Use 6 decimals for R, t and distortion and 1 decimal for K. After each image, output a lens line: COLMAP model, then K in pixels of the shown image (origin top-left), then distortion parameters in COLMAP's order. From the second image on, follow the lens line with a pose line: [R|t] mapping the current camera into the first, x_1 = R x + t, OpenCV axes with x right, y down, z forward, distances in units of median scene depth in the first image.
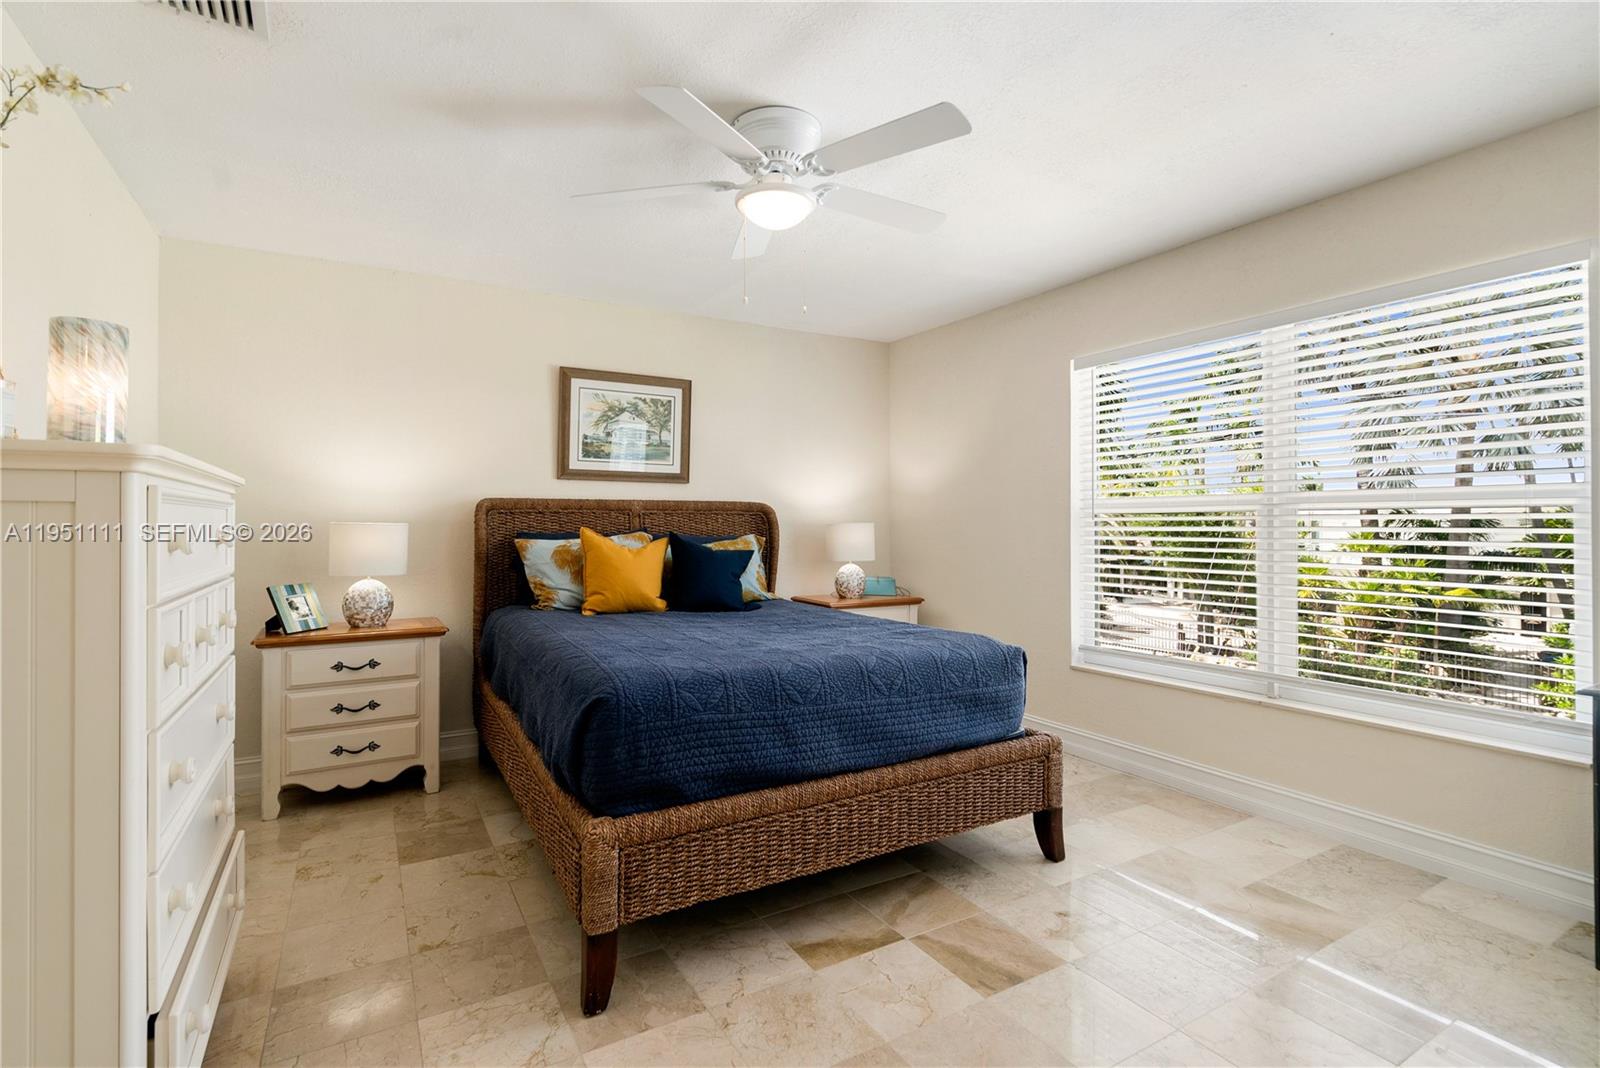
lens RADIAL K [[733.4, 0, 790.7], [0, 733.4, 524.2], [0, 0, 1]] dist [-0.000157, 0.000124]
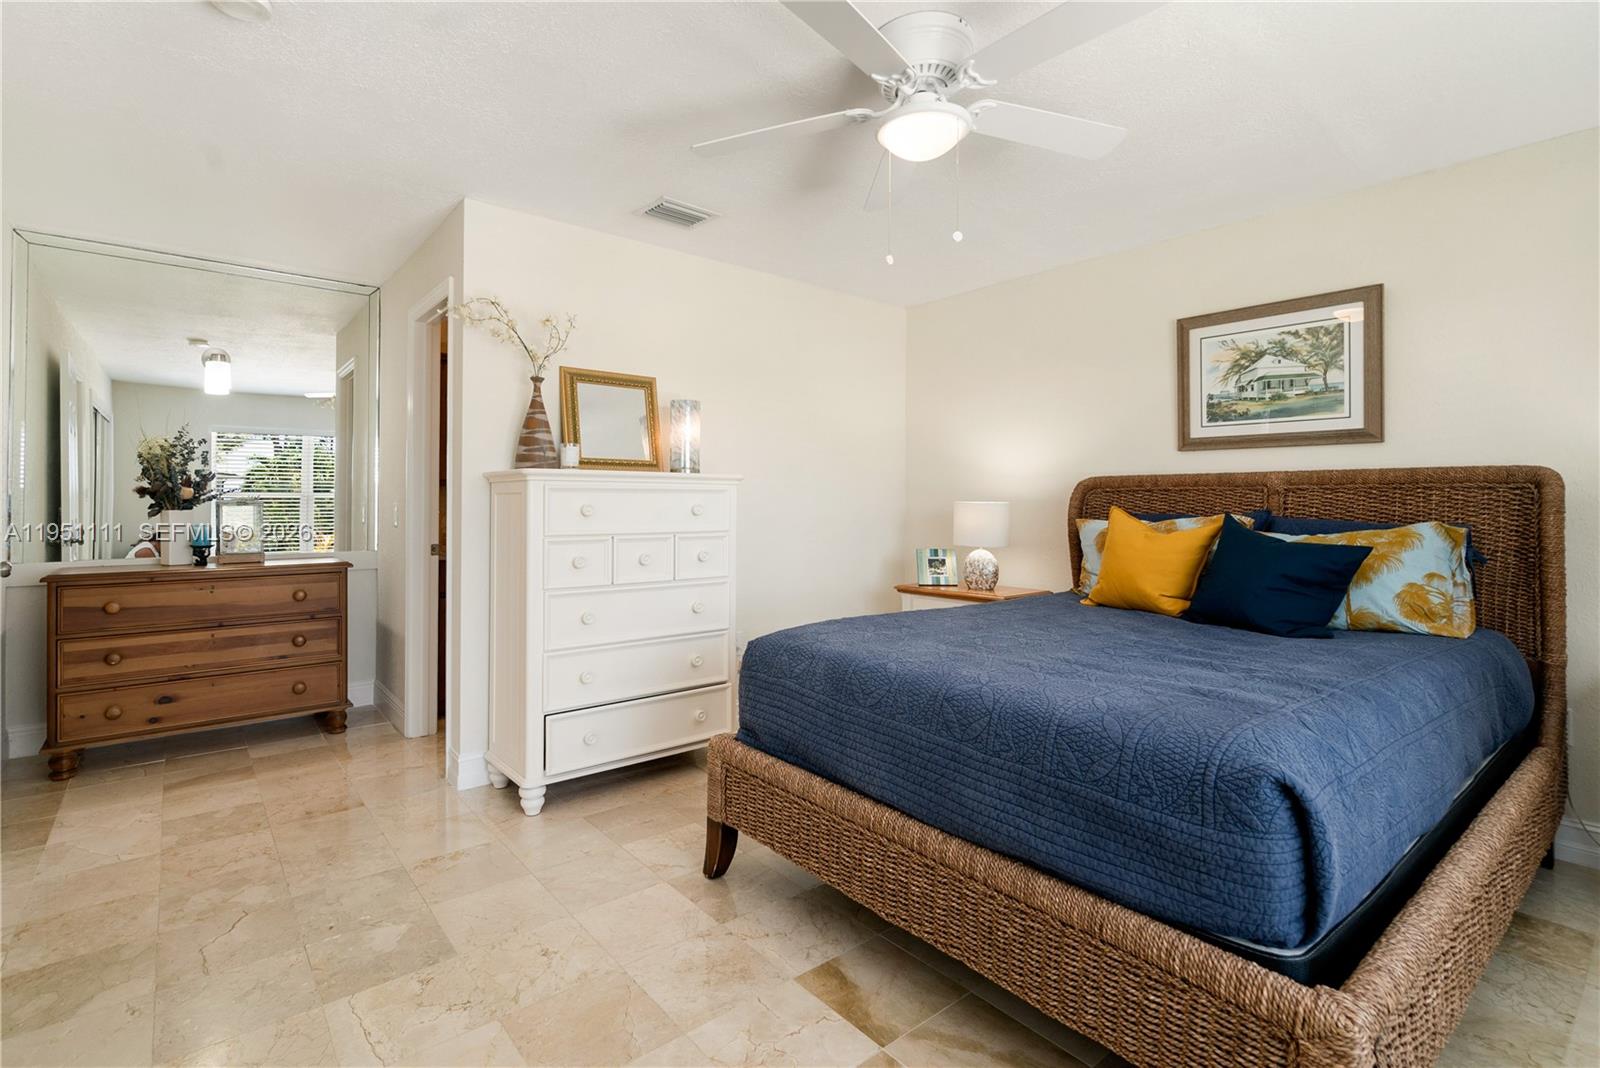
lens RADIAL K [[759.7, 0, 795.7], [0, 759.7, 503.6], [0, 0, 1]] dist [-0.000767, -0.000054]
pose [[0.166512, 0.001384, -0.986039, 0.484618], [-0.003968, 0.999992, 0.000733, 0.000757], [0.986032, 0.003790, 0.166516, 0.411418]]
